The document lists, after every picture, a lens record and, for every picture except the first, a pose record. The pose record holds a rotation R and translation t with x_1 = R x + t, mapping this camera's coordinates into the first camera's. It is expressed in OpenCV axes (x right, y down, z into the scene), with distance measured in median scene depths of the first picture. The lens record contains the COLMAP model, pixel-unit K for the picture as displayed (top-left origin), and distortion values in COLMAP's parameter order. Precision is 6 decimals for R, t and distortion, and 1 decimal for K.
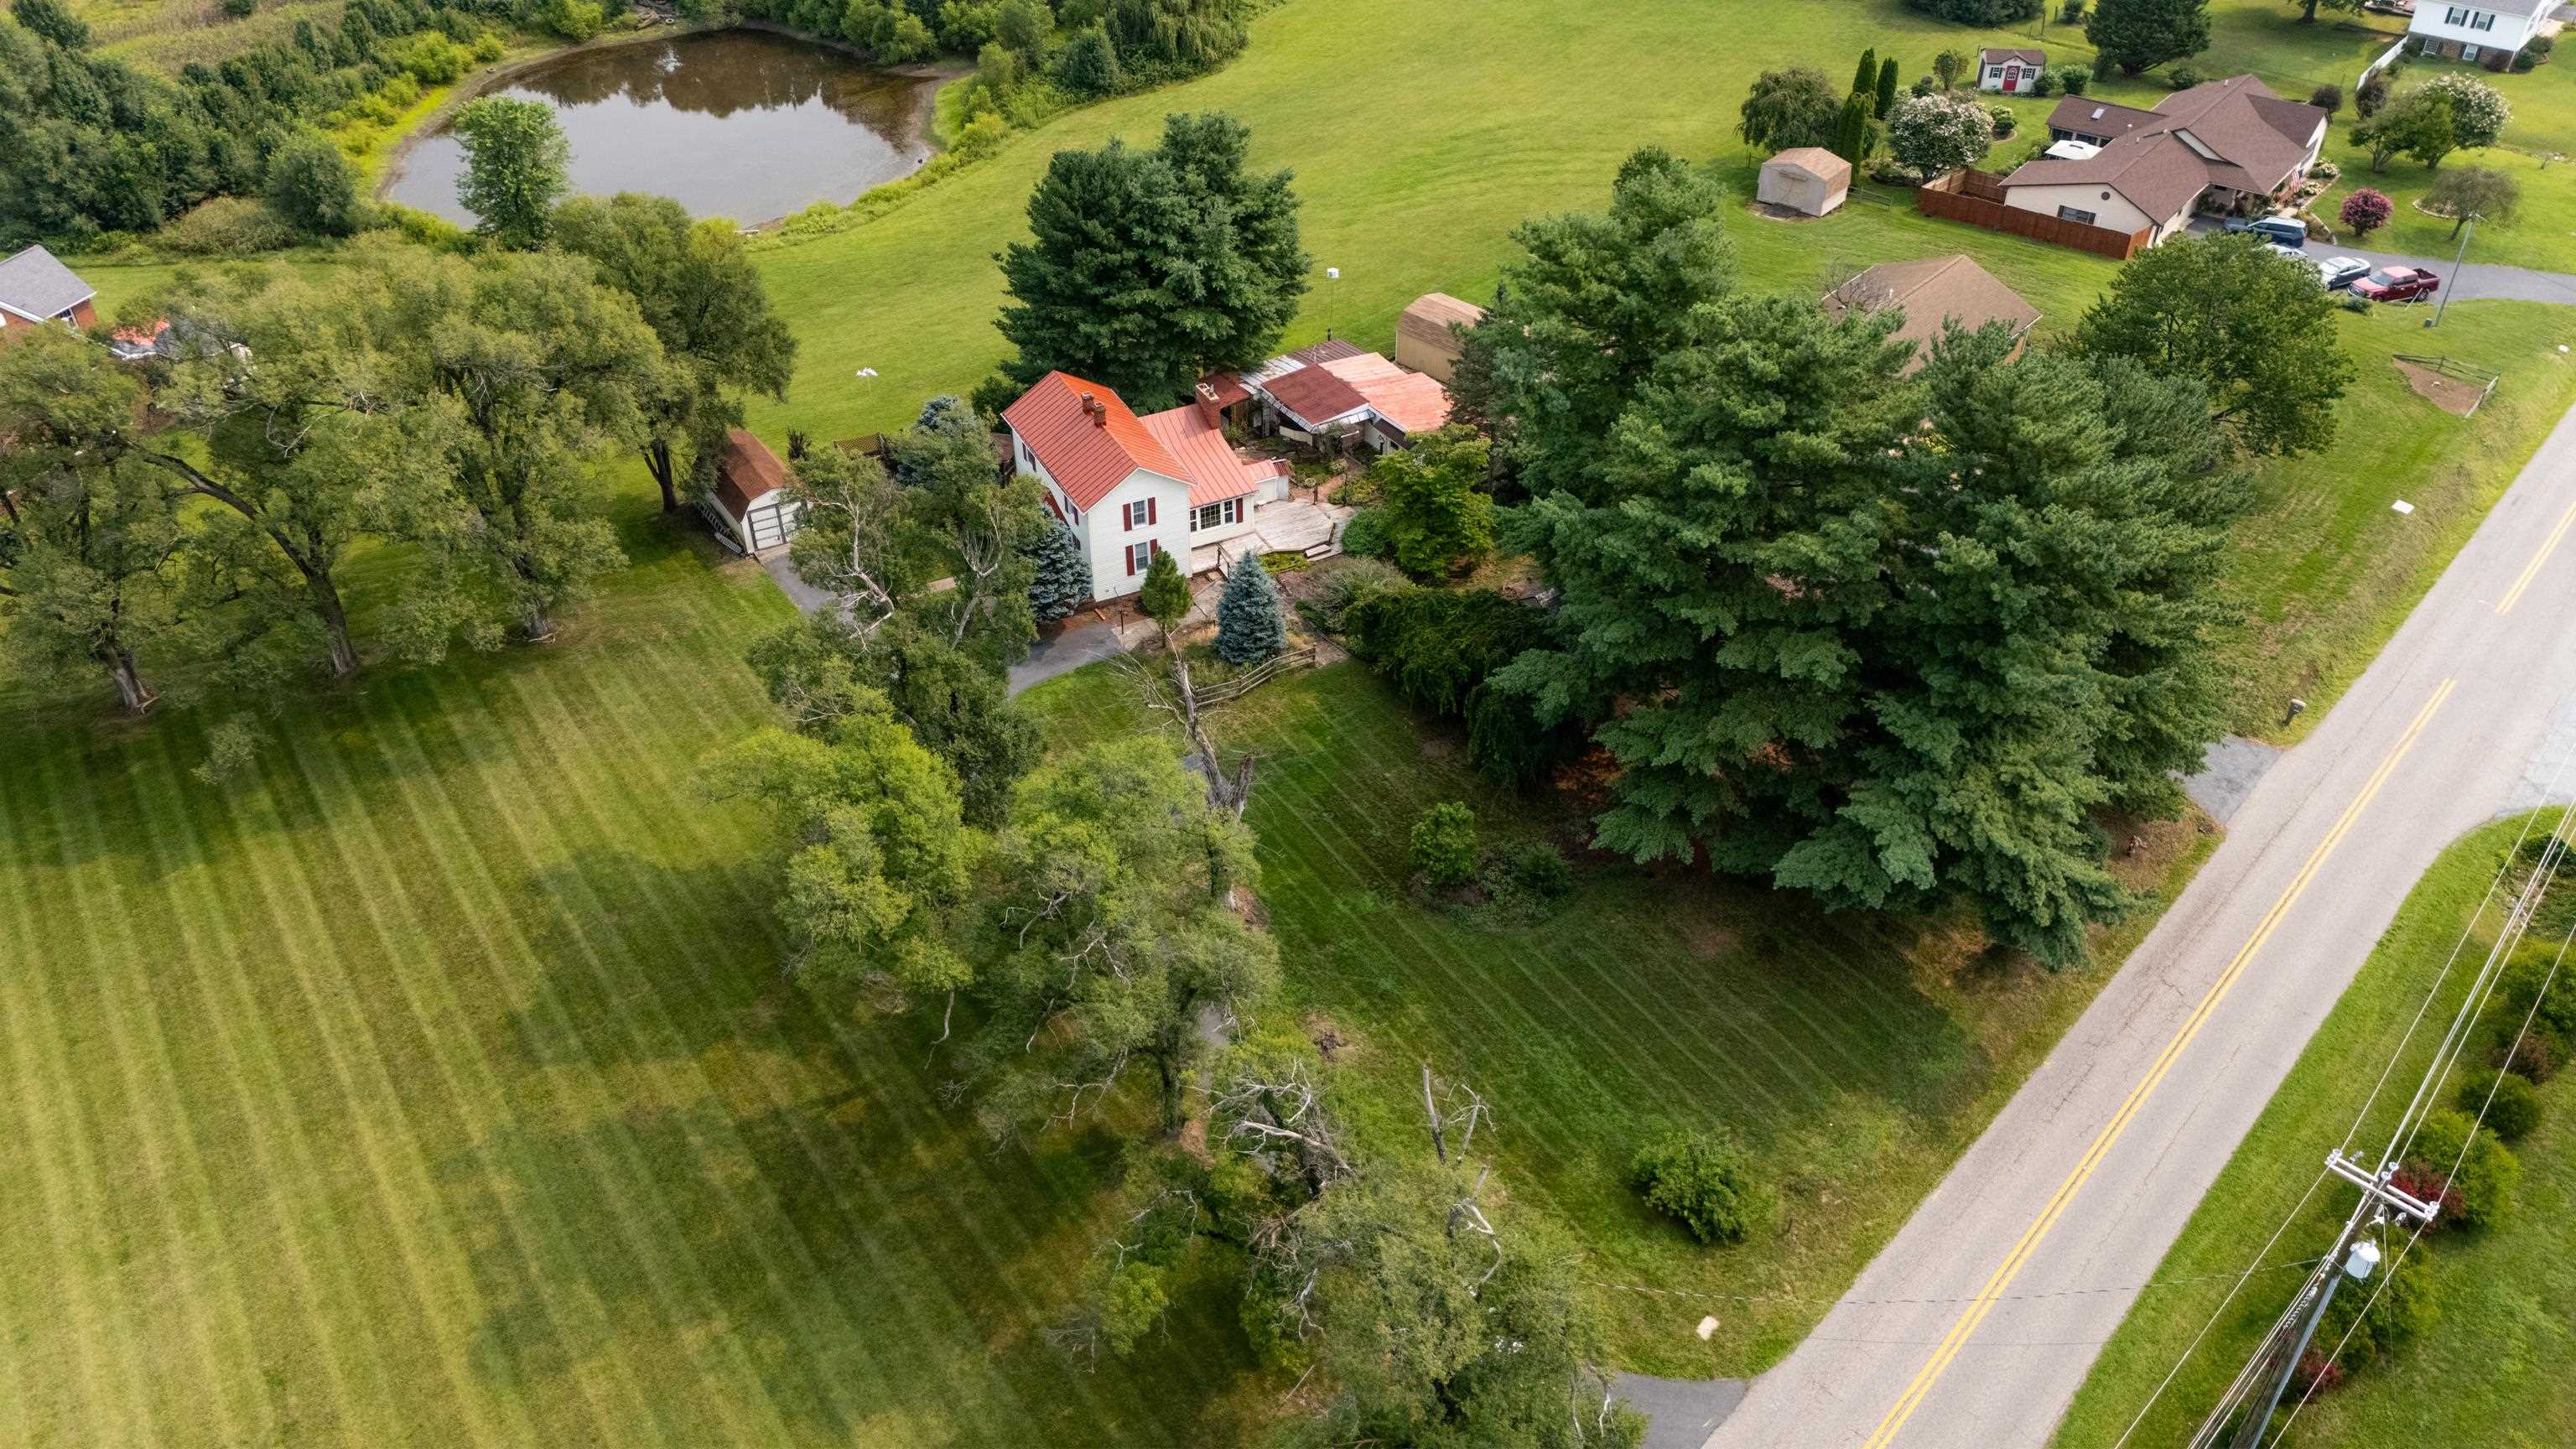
lens RADIAL K [[1884.4, 0, 1278.8], [0, 1884.4, 734.4], [0, 0, 1]] dist [0.078475, -0.080205]
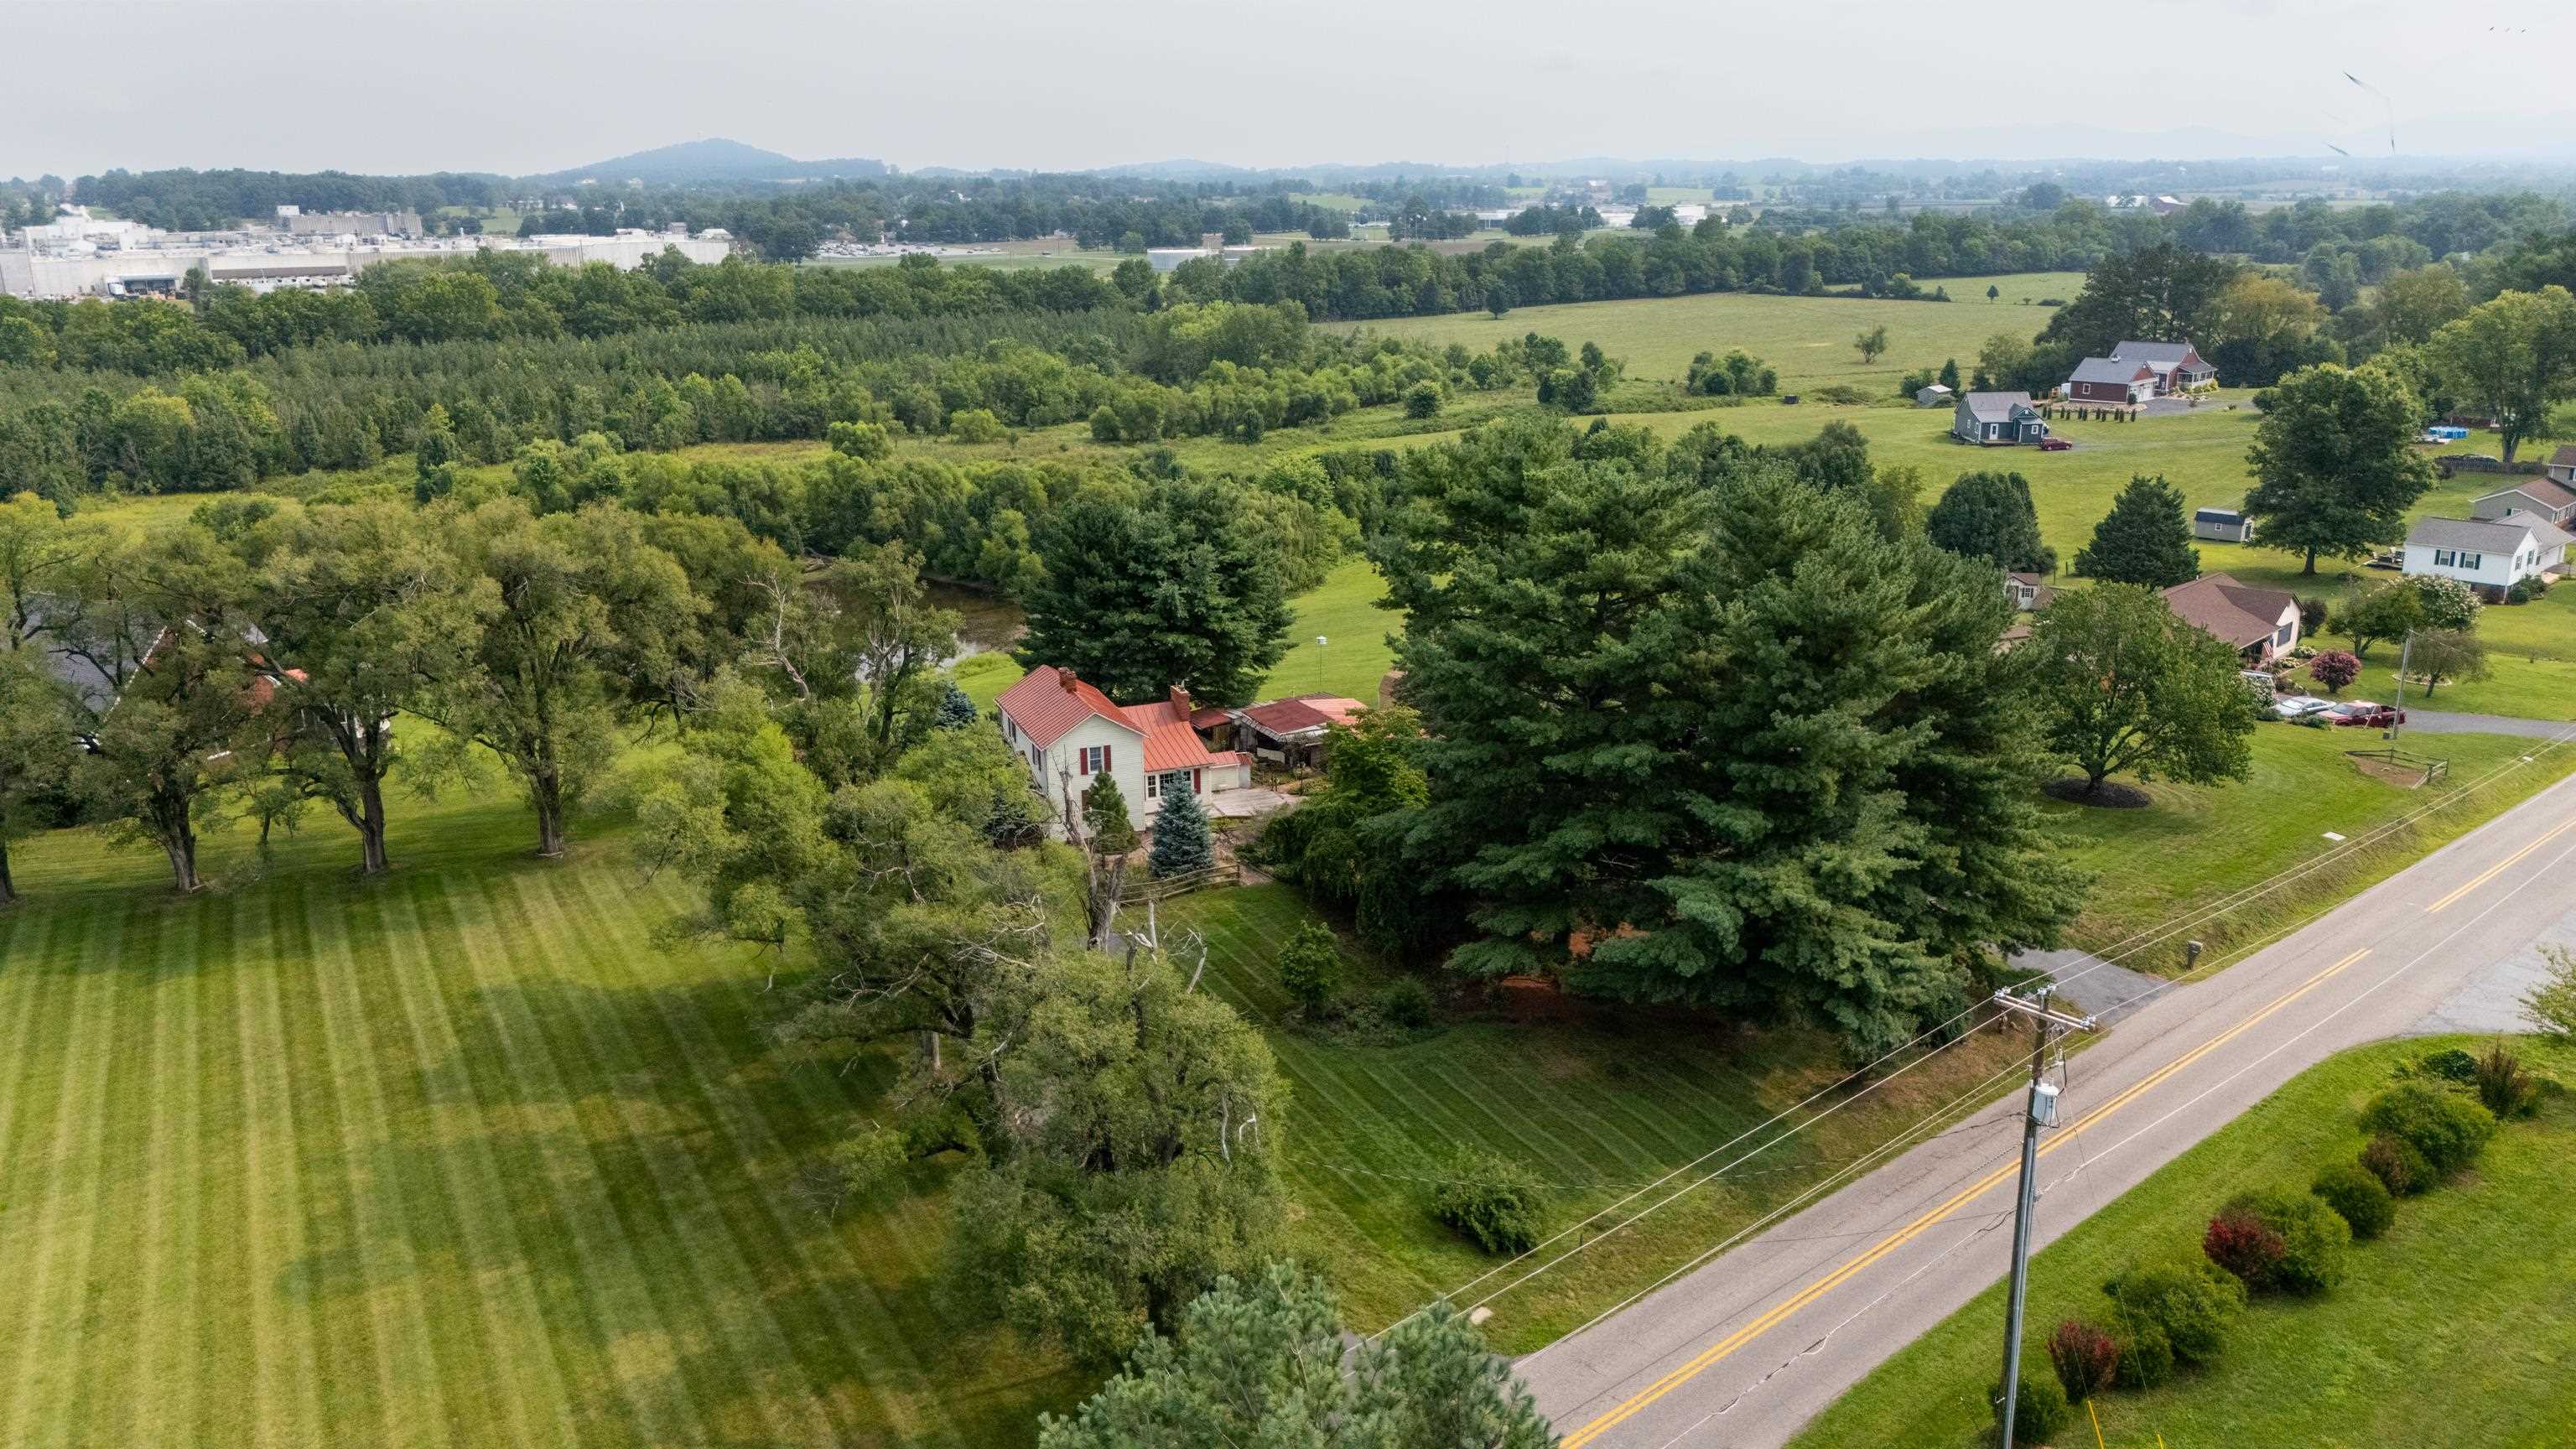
lens RADIAL K [[1884.4, 0, 1282.9], [0, 1884.4, 742.2], [0, 0, 1]] dist [0.078475, -0.080205]
pose [[0.995188, 0.021687, -0.095553, 0.158777], [-0.054452, 0.933151, -0.355335, 0.292903], [0.081459, 0.358829, 0.929842, -0.019907]]
